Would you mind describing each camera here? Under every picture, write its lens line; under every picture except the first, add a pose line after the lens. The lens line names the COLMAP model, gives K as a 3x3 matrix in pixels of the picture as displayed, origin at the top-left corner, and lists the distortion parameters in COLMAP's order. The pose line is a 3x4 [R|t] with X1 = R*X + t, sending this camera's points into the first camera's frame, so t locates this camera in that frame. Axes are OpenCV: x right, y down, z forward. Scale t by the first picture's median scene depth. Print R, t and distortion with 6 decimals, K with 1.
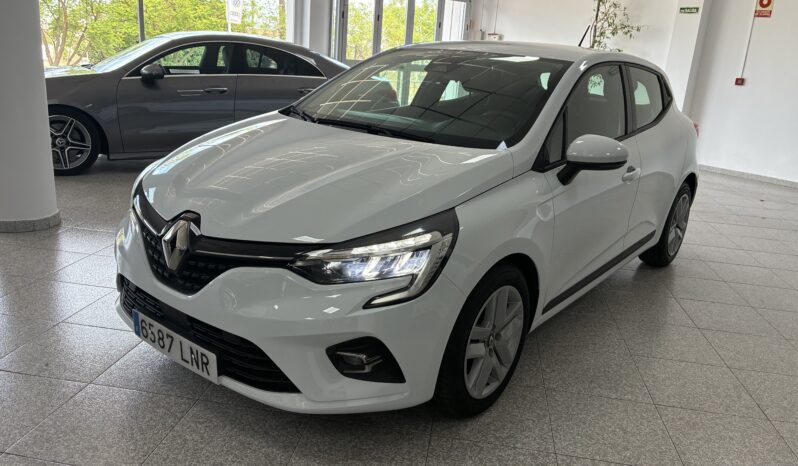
lens RADIAL K [[824.2, 0, 395.3], [0, 824.2, 215.8], [0, 0, 1]] dist [0.072162, -0.225449]
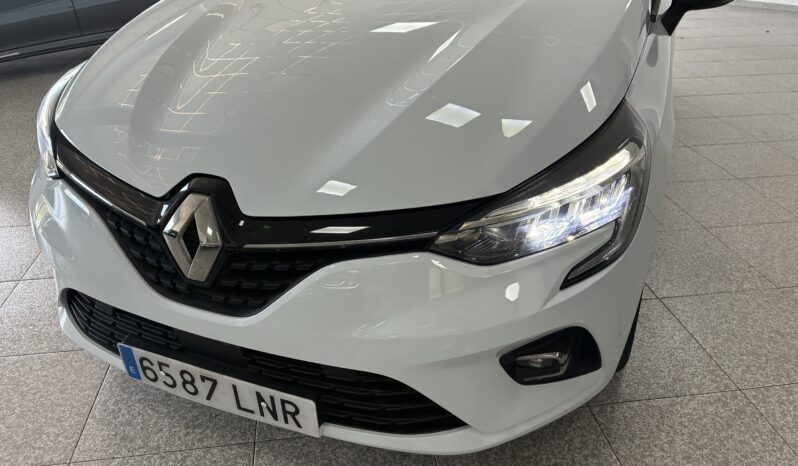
lens RADIAL K [[704.3, 0, 399.0], [0, 704.3, 233.0], [0, 0, 1]] dist [0.040563, -0.000180]
pose [[0.935327, -0.208470, 0.285840, -0.276831], [0.130896, 0.954530, 0.267842, -0.082746], [-0.328679, -0.213104, 0.920085, 0.510676]]
